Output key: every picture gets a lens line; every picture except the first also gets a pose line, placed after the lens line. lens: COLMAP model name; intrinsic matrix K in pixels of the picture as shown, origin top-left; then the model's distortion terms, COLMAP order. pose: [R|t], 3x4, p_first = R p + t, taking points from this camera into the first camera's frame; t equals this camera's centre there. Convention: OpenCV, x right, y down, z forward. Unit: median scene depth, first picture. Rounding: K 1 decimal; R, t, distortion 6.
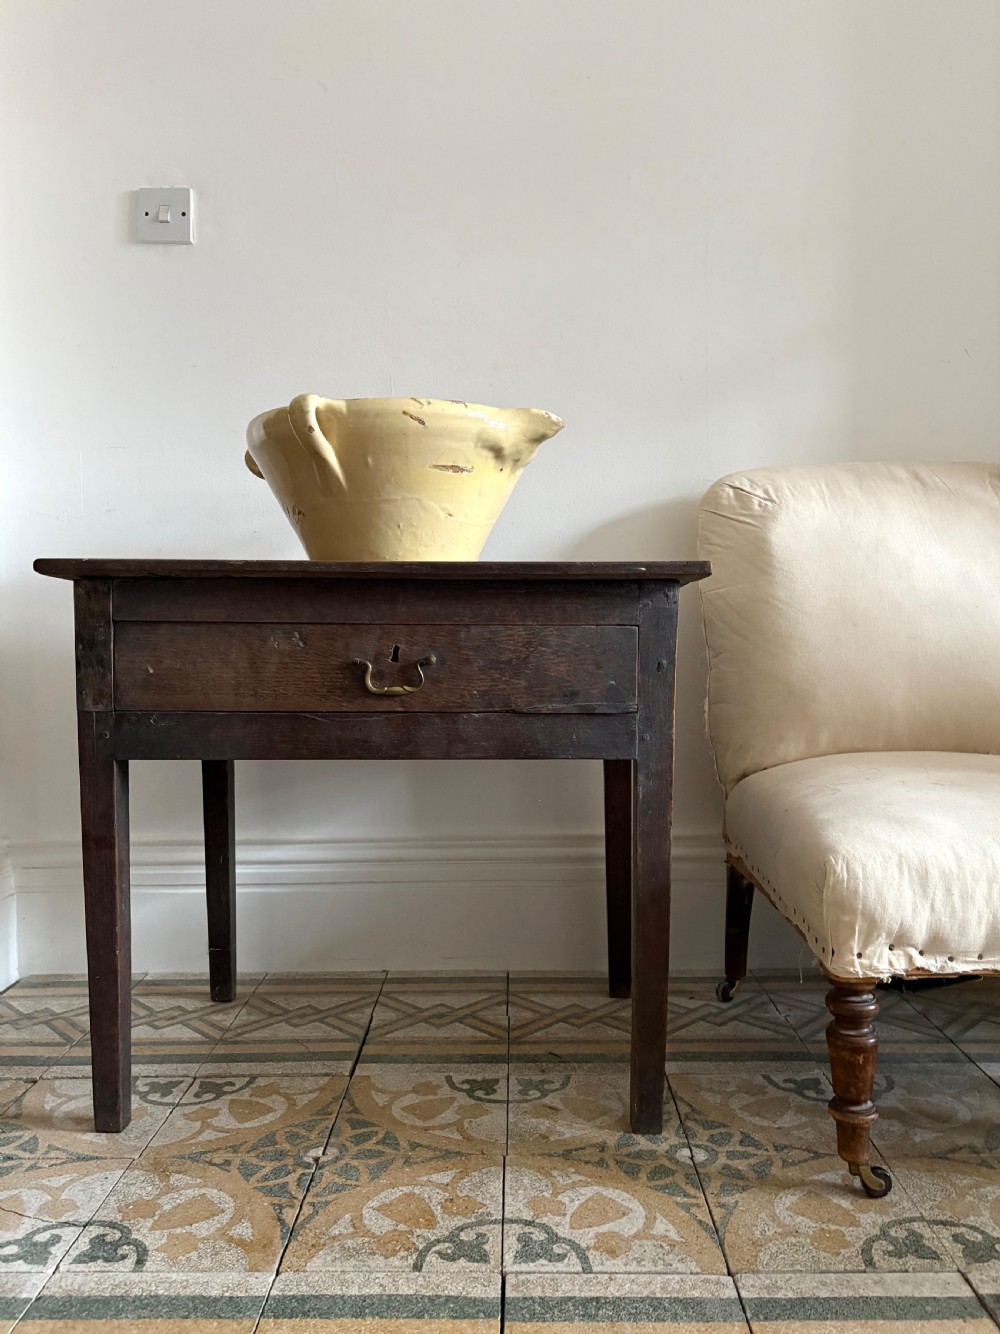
lens RADIAL K [[1015.0, 0, 498.3], [0, 1015.0, 675.4], [0, 0, 1]] dist [0.063902, -0.080917]
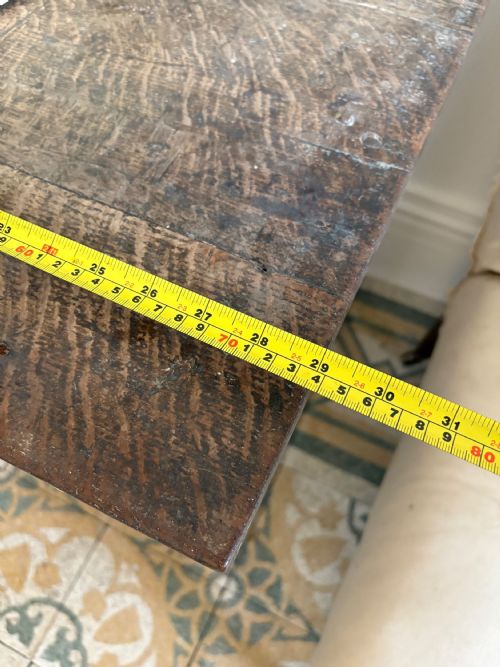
lens RADIAL K [[516.9, 0, 251.8], [0, 516.9, 327.5], [0, 0, 1]] dist [0.041971, -0.065417]
pose [[0.909656, 0.373526, -0.181671, 0.211095], [-0.019911, 0.476089, 0.879172, -0.289884], [0.414885, -0.796127, 0.440514, 0.957814]]
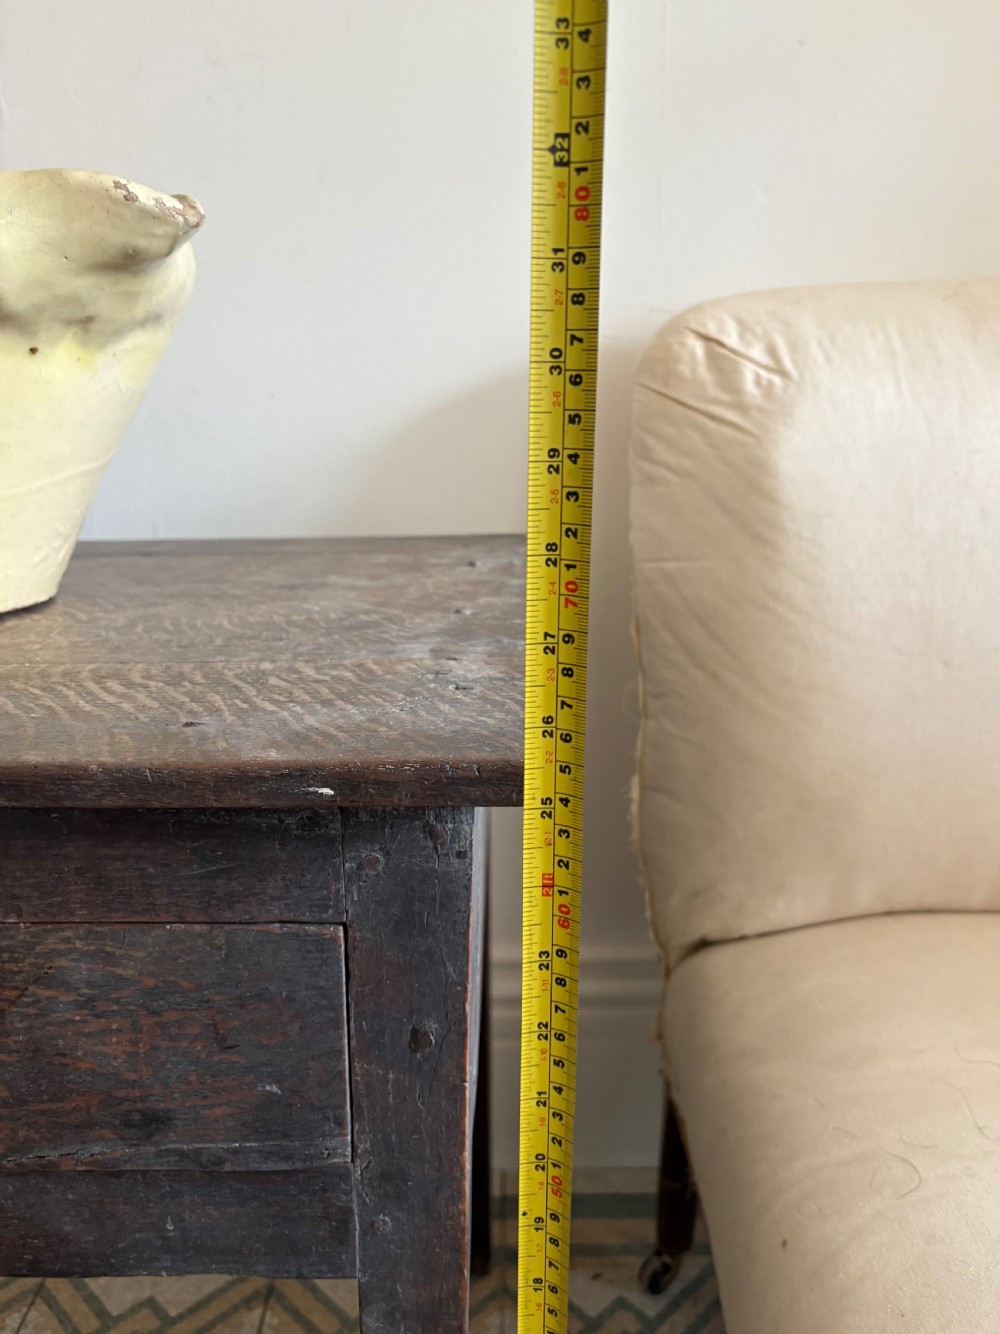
lens RADIAL K [[1033.9, 0, 503.6], [0, 1033.9, 654.9], [0, 0, 1]] dist [0.041971, -0.065417]
pose [[0.999864, -0.006723, 0.015042, 0.180909], [0.003546, 0.979380, 0.201998, -0.192702], [-0.016090, -0.201917, 0.979270, 0.699854]]
